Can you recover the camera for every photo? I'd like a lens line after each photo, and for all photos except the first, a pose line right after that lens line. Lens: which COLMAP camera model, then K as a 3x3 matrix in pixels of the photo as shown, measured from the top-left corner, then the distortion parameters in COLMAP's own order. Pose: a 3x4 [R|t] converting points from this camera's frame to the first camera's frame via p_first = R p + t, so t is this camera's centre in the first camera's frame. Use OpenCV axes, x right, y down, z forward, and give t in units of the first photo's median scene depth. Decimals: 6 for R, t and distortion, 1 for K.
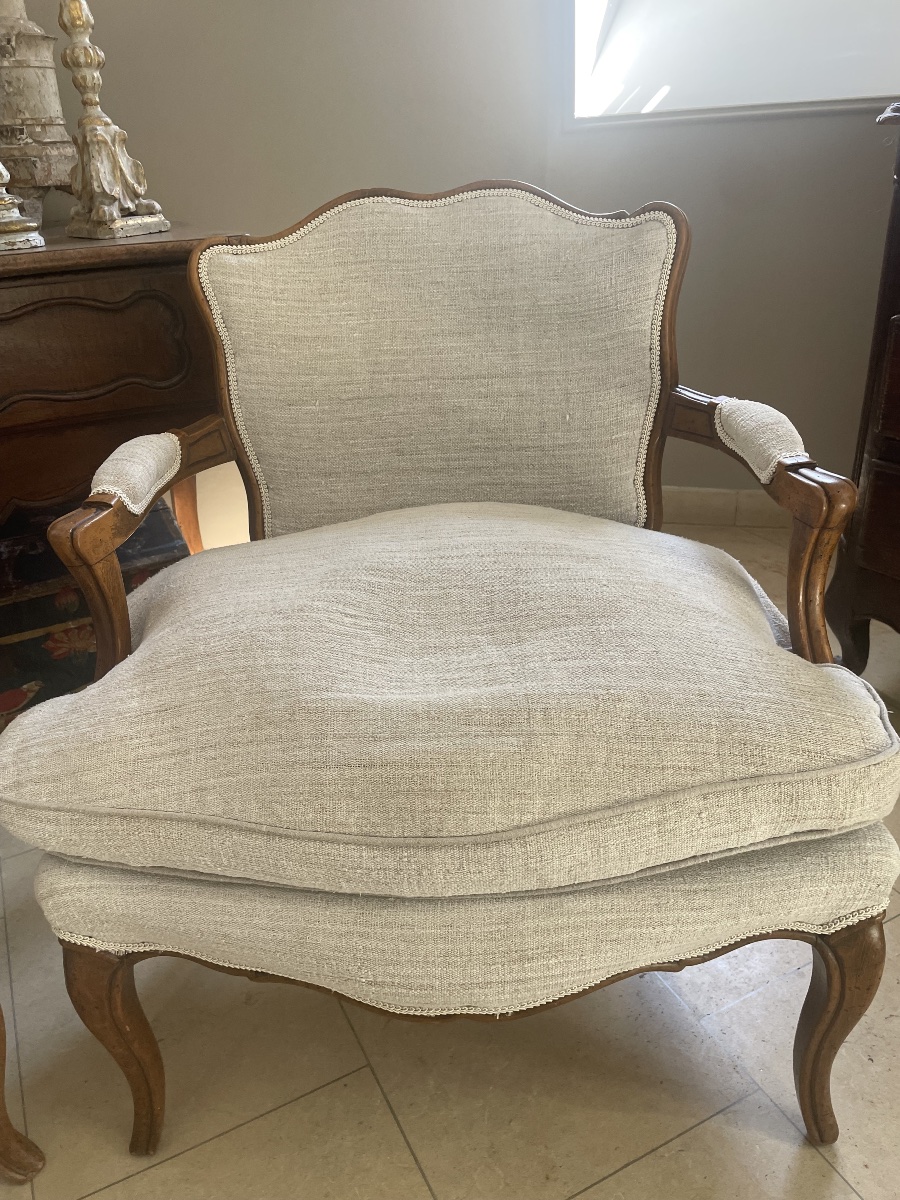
lens RADIAL K [[915.8, 0, 442.7], [0, 915.8, 601.6], [0, 0, 1]] dist [0.071013, -0.093498]
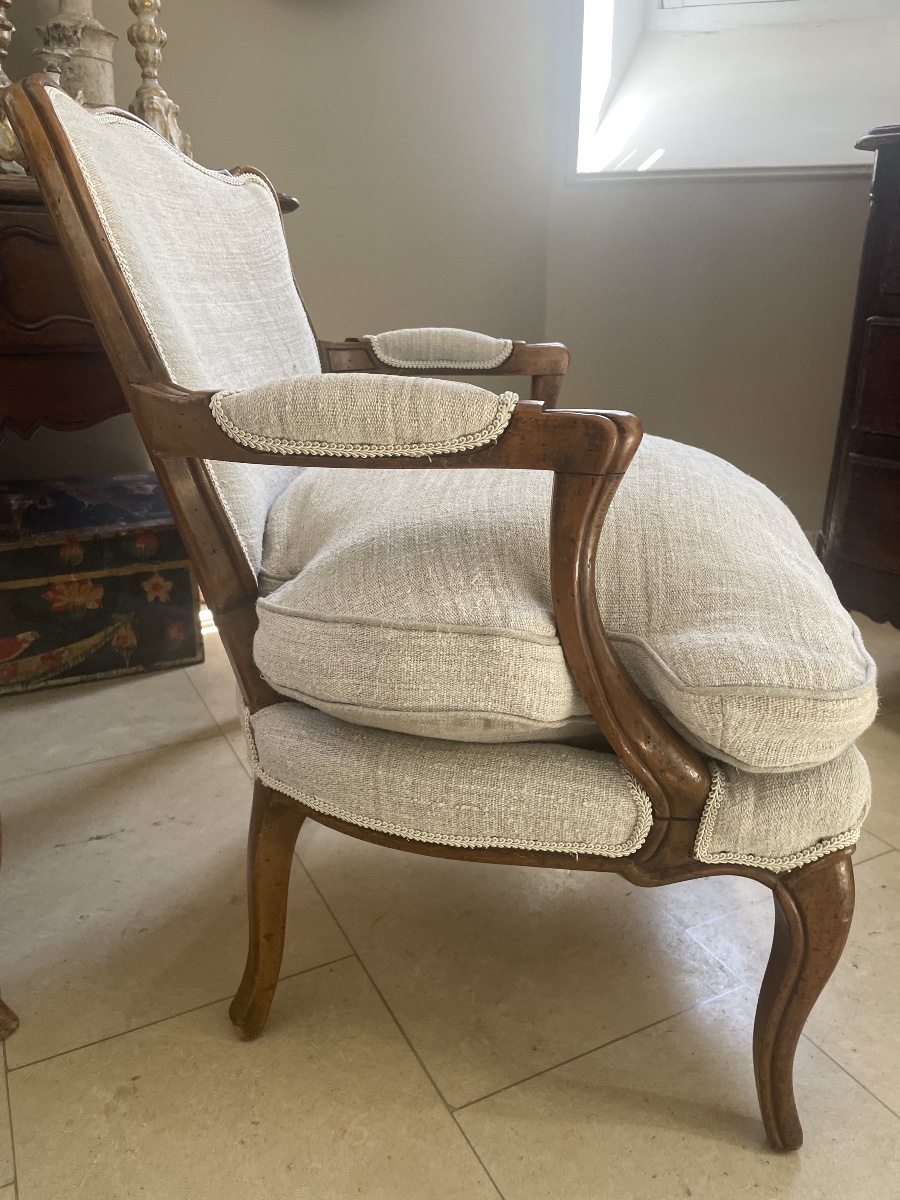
lens RADIAL K [[915.8, 0, 441.9], [0, 915.8, 600.2], [0, 0, 1]] dist [0.071013, -0.093498]
pose [[0.998052, 0.056308, 0.026851, -0.032754], [-0.052524, 0.990730, -0.125280, 0.229157], [-0.033657, 0.123625, 0.991758, -0.030270]]
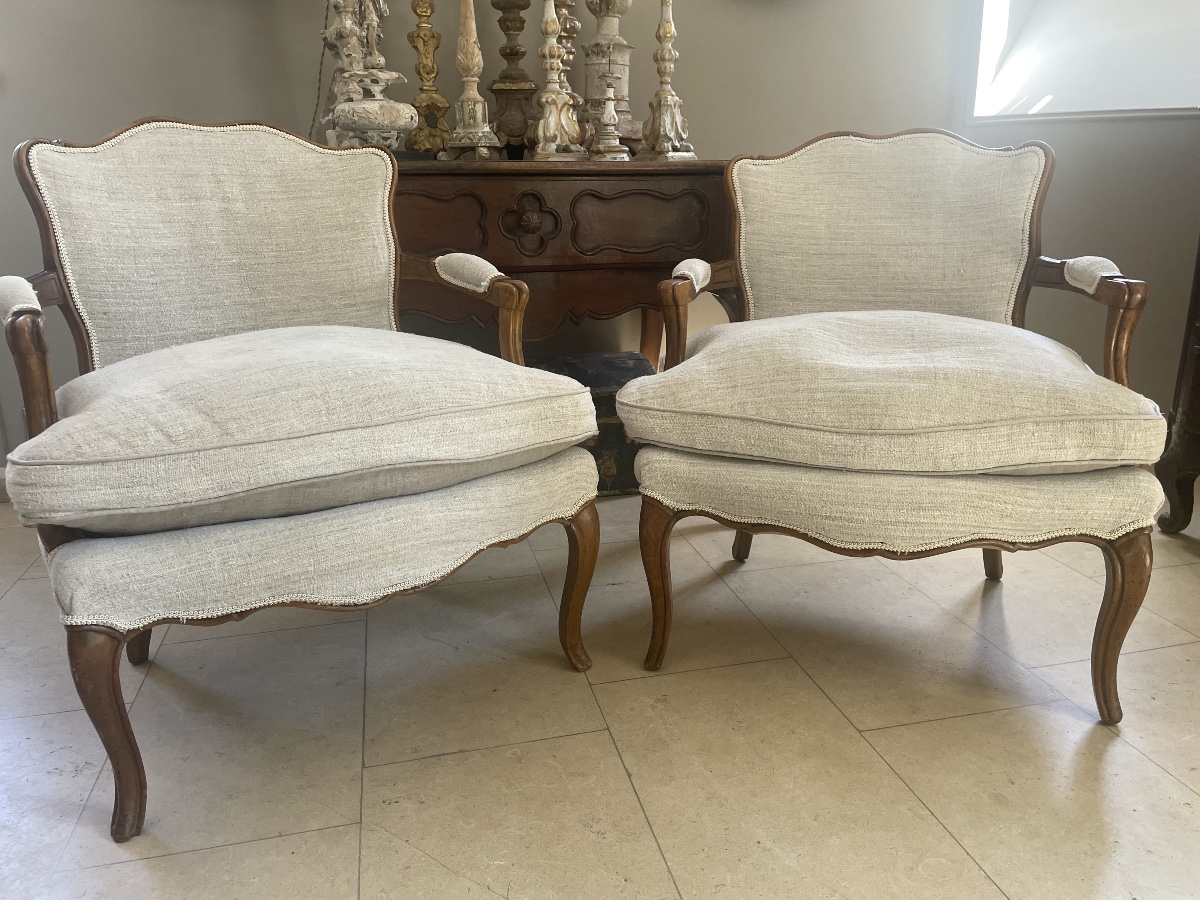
lens RADIAL K [[915.8, 0, 604.0], [0, 915.8, 454.1], [0, 0, 1]] dist [0.071013, -0.093498]
pose [[0.973930, 0.104507, -0.201340, -0.103802], [-0.136236, 0.979134, -0.150784, 0.418217], [0.181381, 0.174283, 0.967846, -0.552697]]
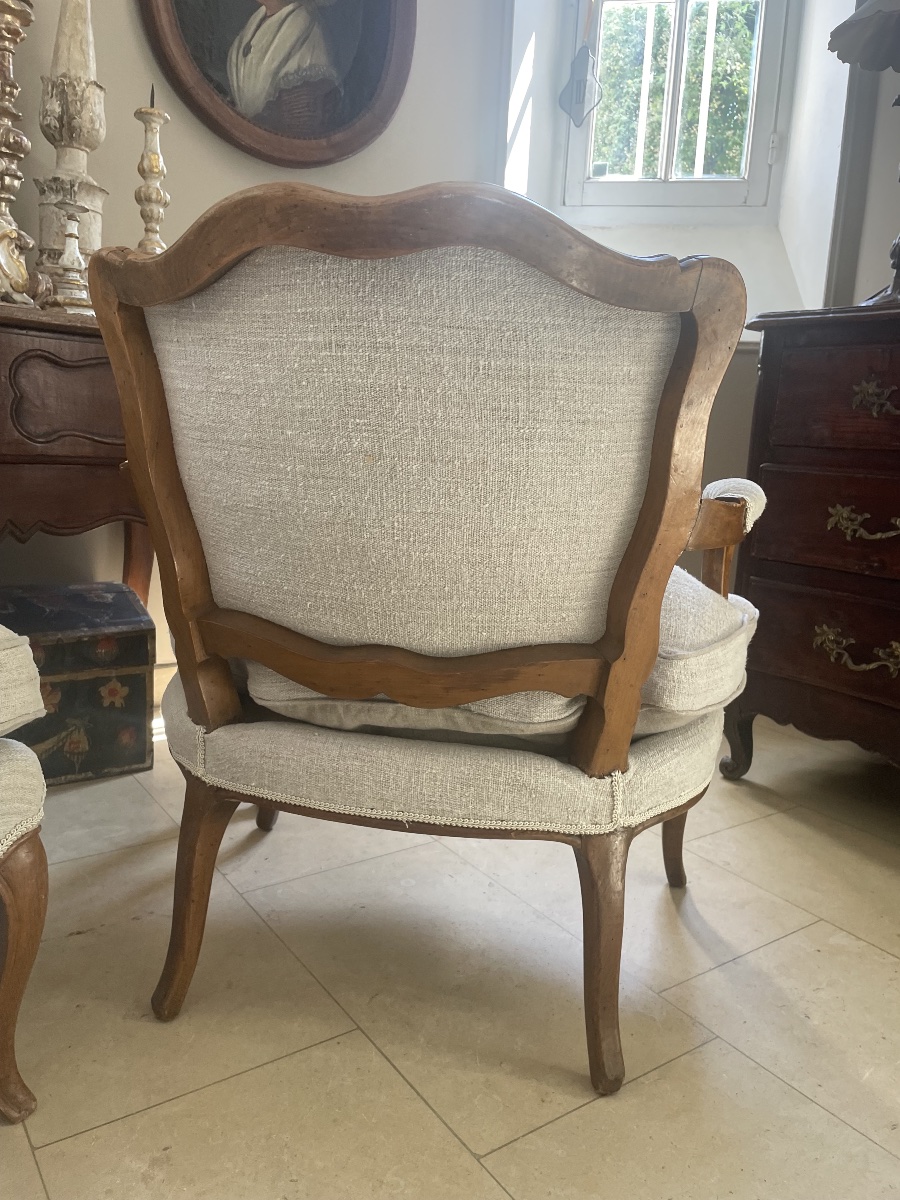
lens RADIAL K [[915.8, 0, 443.4], [0, 915.8, 594.3], [0, 0, 1]] dist [0.071013, -0.093498]
pose [[0.984455, 0.079146, 0.156795, -0.177025], [-0.032433, 0.959280, -0.280589, 0.303734], [-0.172618, 0.271142, 0.946935, -0.122484]]
